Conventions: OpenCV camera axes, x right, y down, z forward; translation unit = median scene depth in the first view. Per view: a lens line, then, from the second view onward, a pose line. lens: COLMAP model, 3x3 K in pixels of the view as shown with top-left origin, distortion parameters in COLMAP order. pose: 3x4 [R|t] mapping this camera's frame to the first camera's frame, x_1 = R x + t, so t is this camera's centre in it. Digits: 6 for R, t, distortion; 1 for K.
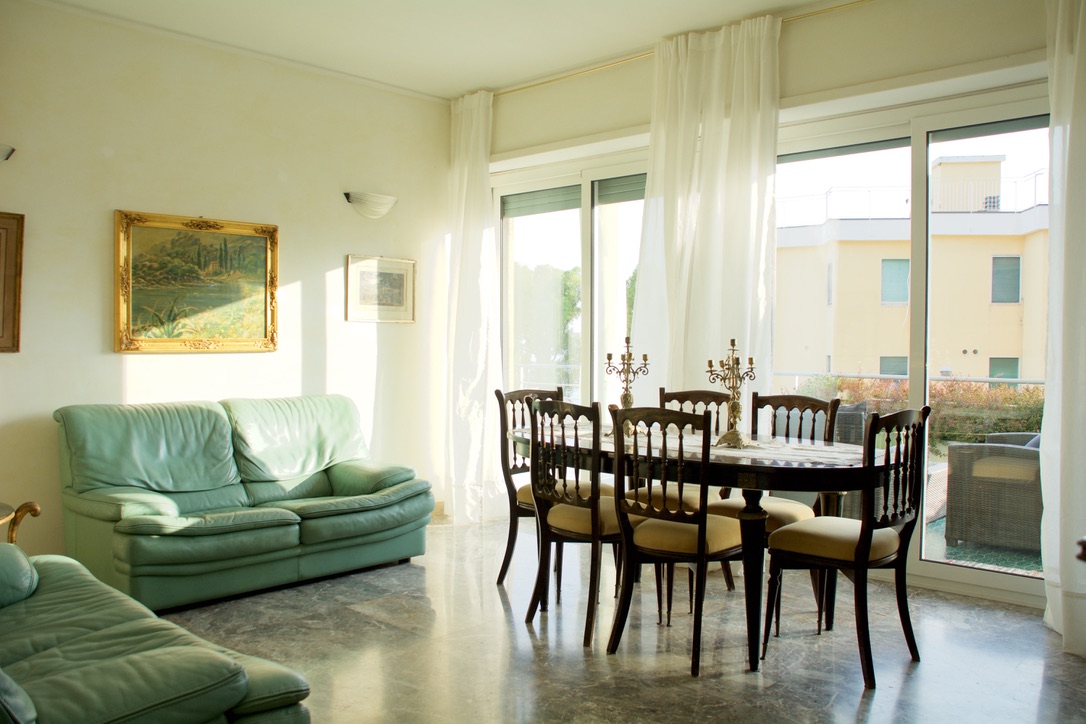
lens RADIAL K [[881.5, 0, 531.0], [0, 881.5, 377.5], [0, 0, 1]] dist [-0.119201, 0.118603]
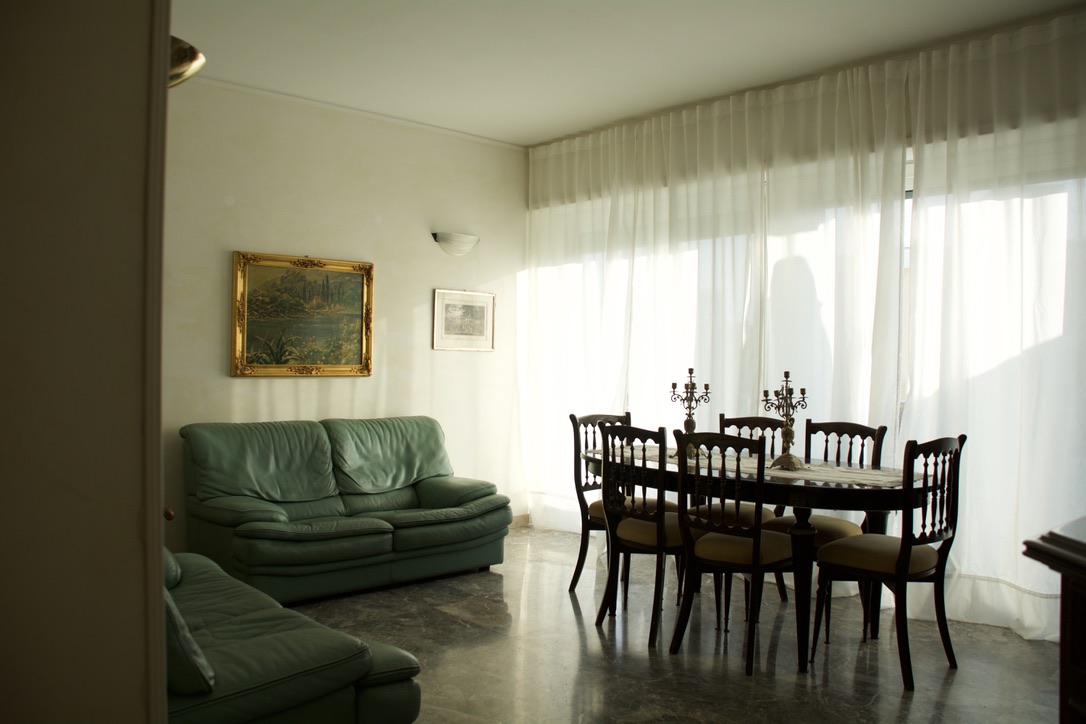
lens RADIAL K [[855.7, 0, 534.1], [0, 855.7, 373.9], [0, 0, 1]] dist [-0.133700, 0.114089]
pose [[0.997451, 0.008282, -0.070871, -0.010244], [-0.010296, 0.999552, -0.028095, -0.006596], [0.070606, 0.028753, 0.997090, -0.078998]]
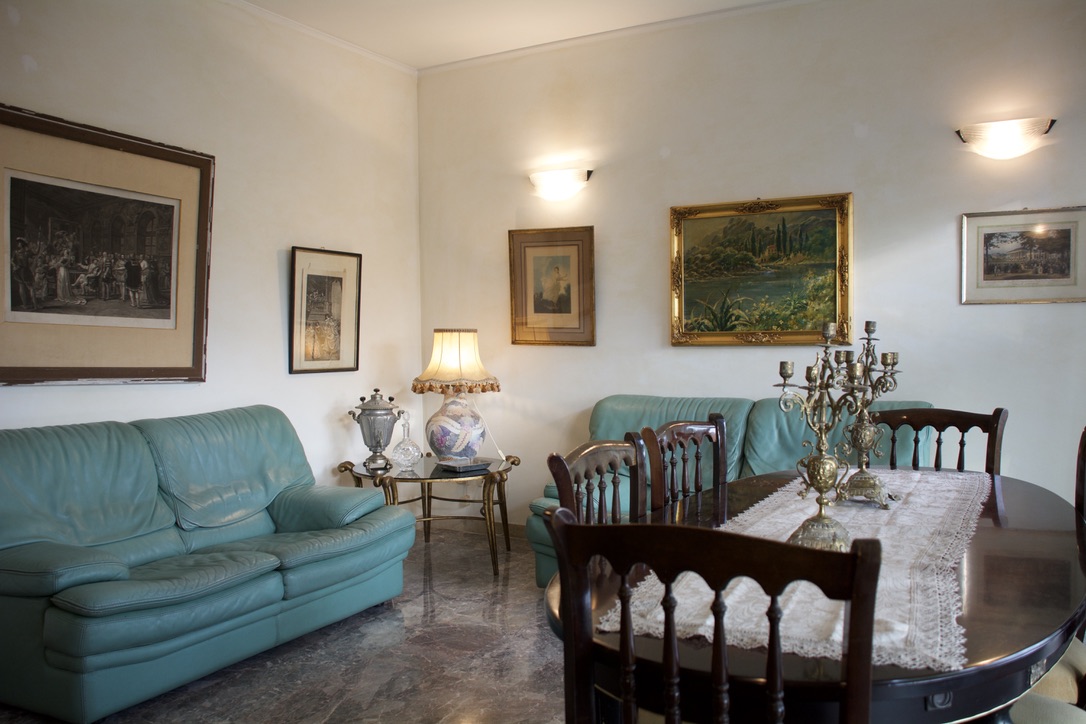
lens RADIAL K [[911.1, 0, 544.1], [0, 911.1, 380.0], [0, 0, 1]] dist [-0.129053, 0.138095]
pose [[0.256794, 0.036483, -0.965777, 0.585203], [-0.027730, 0.999154, 0.030371, -0.019390], [0.966068, 0.018982, 0.257588, 0.645578]]
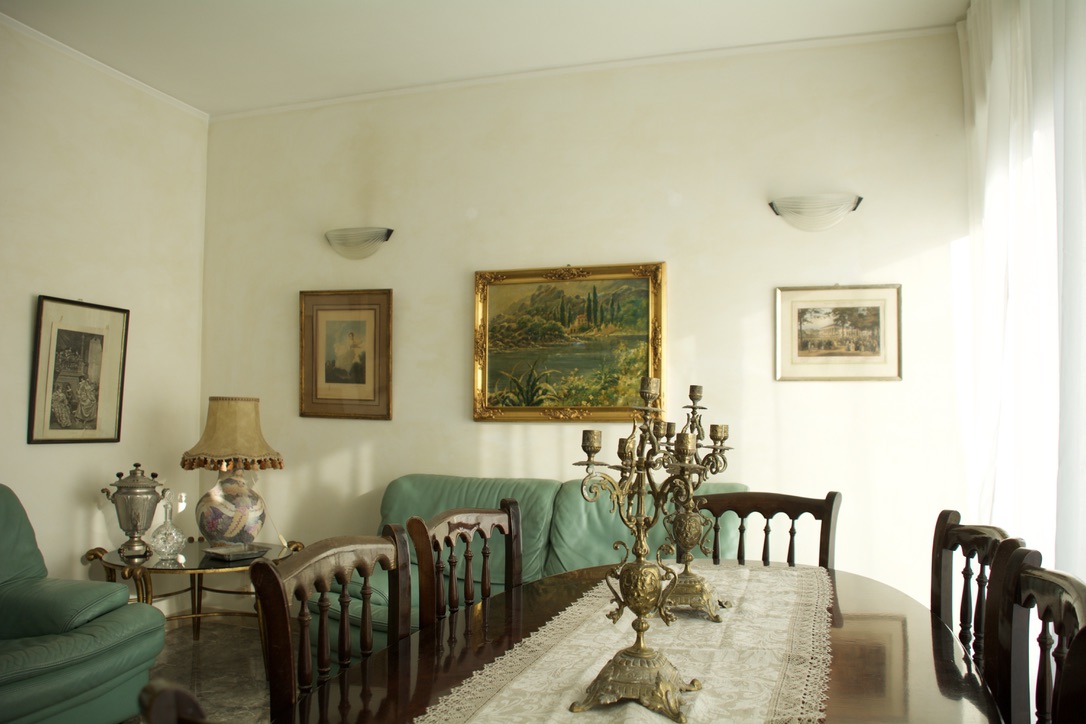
lens RADIAL K [[895.7, 0, 536.0], [0, 895.7, 368.3], [0, 0, 1]] dist [-0.141025, 0.126580]
pose [[0.437200, -0.051520, -0.897888, 0.476915], [-0.042296, 0.996075, -0.077749, -0.015352], [0.898369, 0.071969, 0.433305, 0.710233]]
